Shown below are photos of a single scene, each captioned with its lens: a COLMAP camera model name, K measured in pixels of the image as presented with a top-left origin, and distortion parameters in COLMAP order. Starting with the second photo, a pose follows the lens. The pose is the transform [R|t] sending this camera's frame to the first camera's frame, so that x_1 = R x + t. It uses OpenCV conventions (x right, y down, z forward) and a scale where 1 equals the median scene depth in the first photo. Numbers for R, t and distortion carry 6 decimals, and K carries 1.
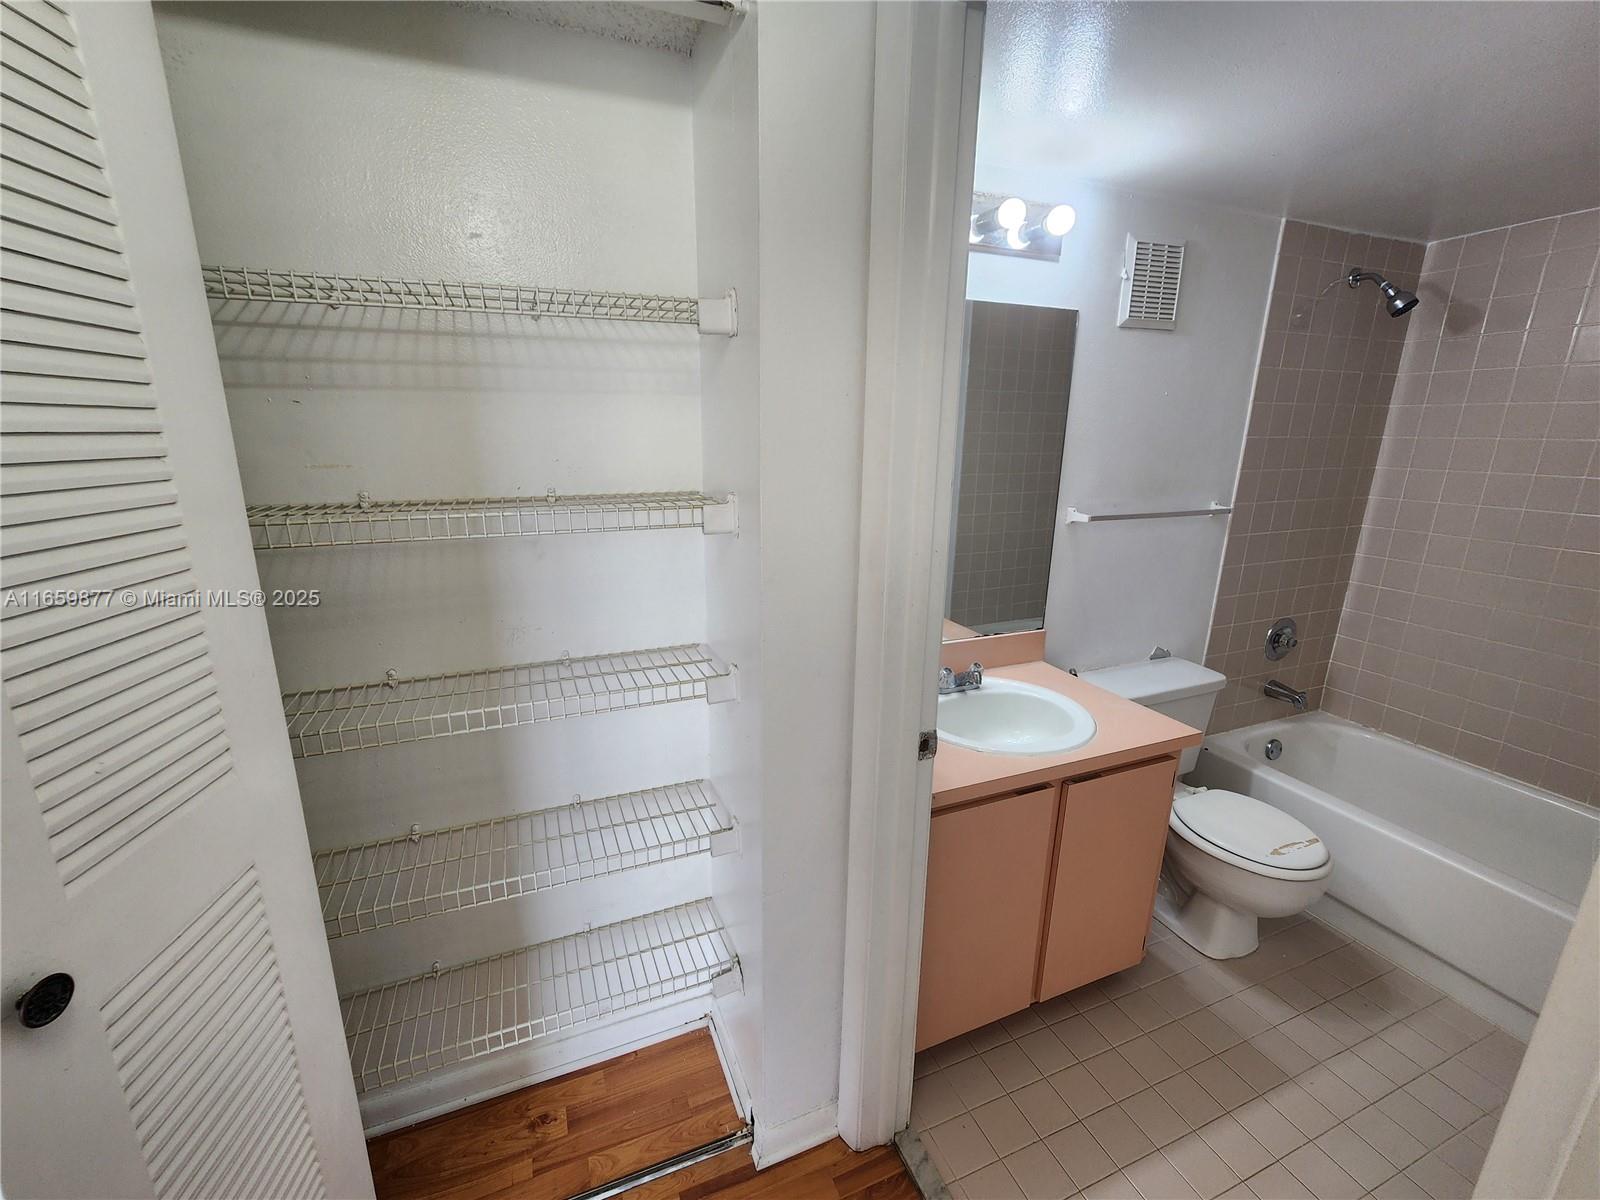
lens RADIAL K [[646.5, 0, 798.7], [0, 646.5, 600.4], [0, 0, 1]] dist [-0.003105, -0.000062]
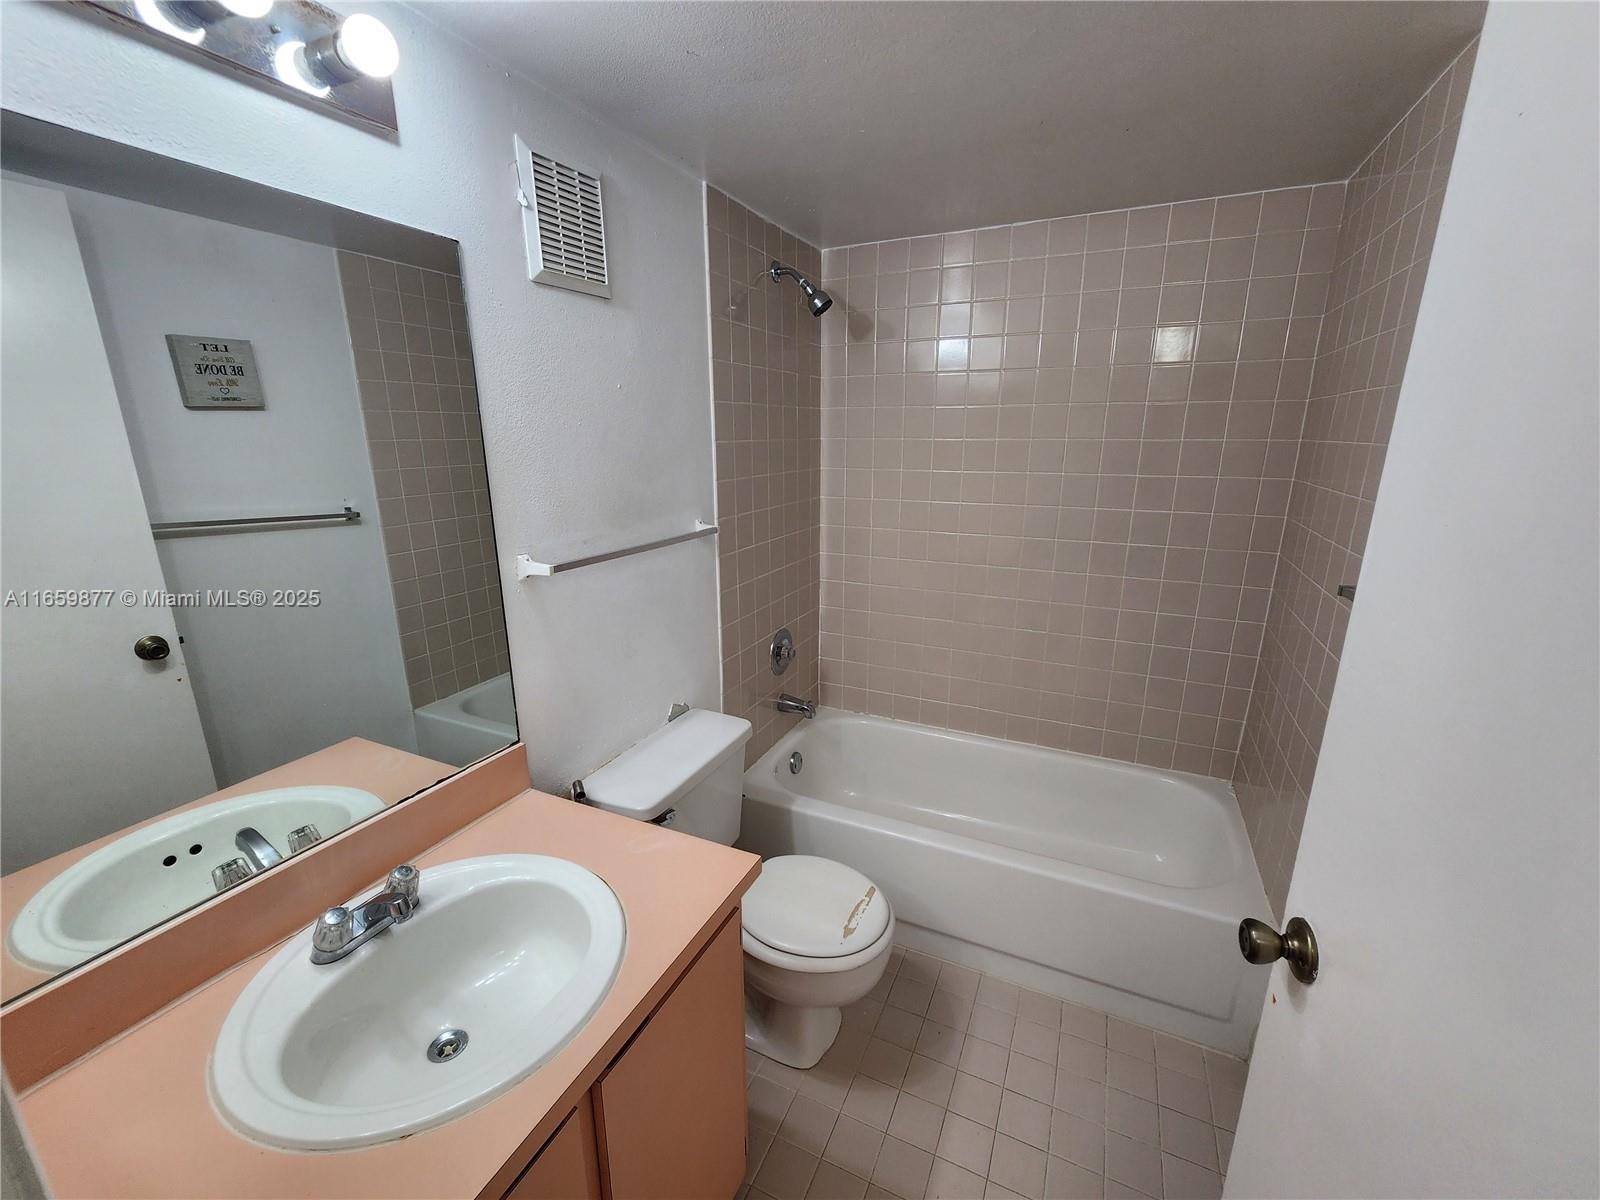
lens RADIAL K [[646.5, 0, 799.5], [0, 646.5, 602.5], [0, 0, 1]] dist [-0.003105, -0.000062]
pose [[0.727625, -0.184272, 0.660762, 0.173818], [0.185633, 0.980198, 0.068939, -0.084266], [-0.660381, 0.072497, 0.747423, 0.307405]]
